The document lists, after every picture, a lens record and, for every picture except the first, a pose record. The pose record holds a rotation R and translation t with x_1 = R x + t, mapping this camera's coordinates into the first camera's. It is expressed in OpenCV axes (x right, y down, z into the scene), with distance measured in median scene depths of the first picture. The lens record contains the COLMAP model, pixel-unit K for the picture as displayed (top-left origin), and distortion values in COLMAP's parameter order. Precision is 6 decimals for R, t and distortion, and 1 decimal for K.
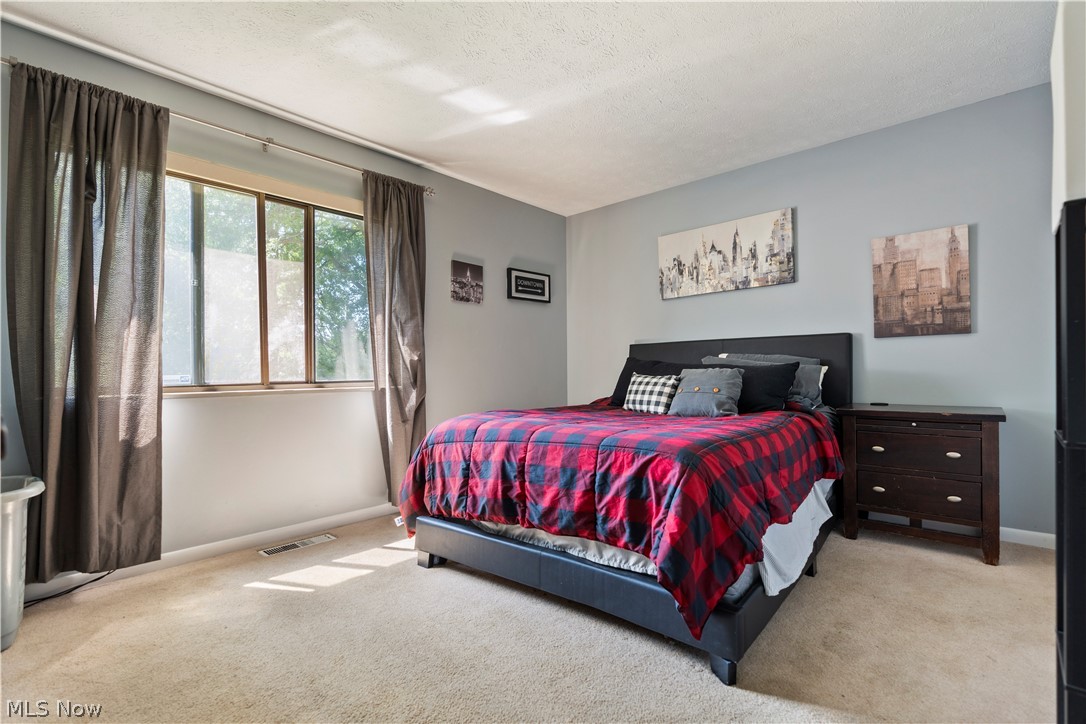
lens RADIAL K [[496.0, 0, 549.2], [0, 496.0, 362.9], [0, 0, 1]] dist [-0.006455, 0.001632]
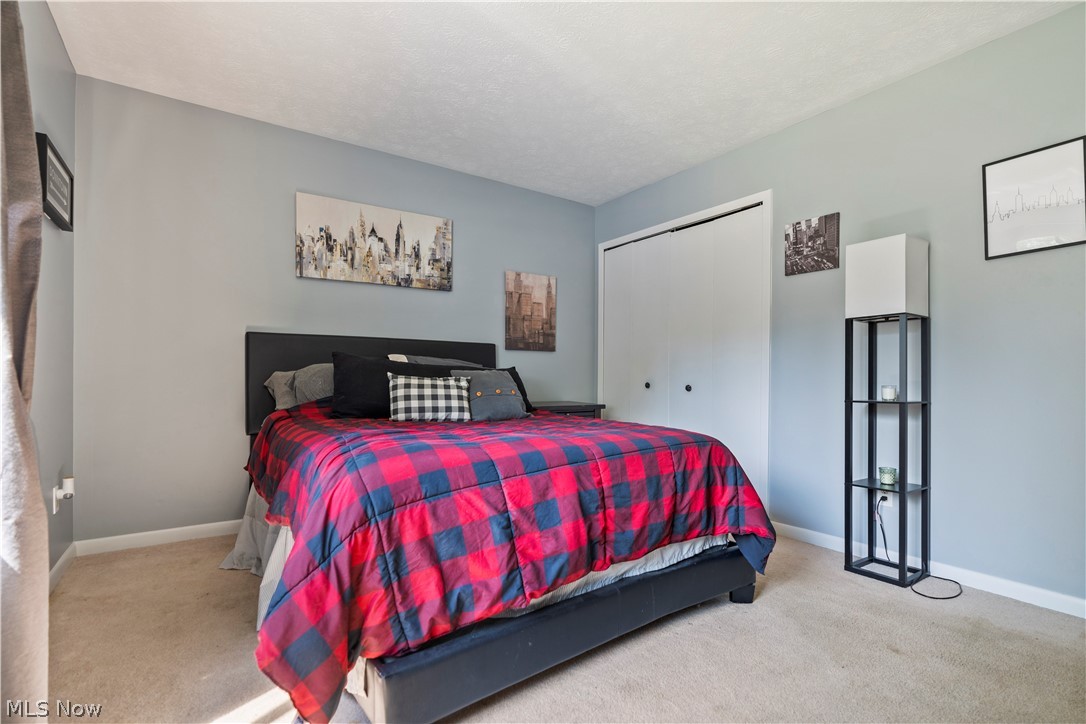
lens RADIAL K [[496.0, 0, 552.0], [0, 496.0, 379.7], [0, 0, 1]] dist [-0.006455, 0.001632]
pose [[0.250639, 0.011240, 0.968015, -0.539439], [-0.027378, 0.999615, -0.004518, 0.028559], [-0.967693, -0.025370, 0.250851, 0.589966]]
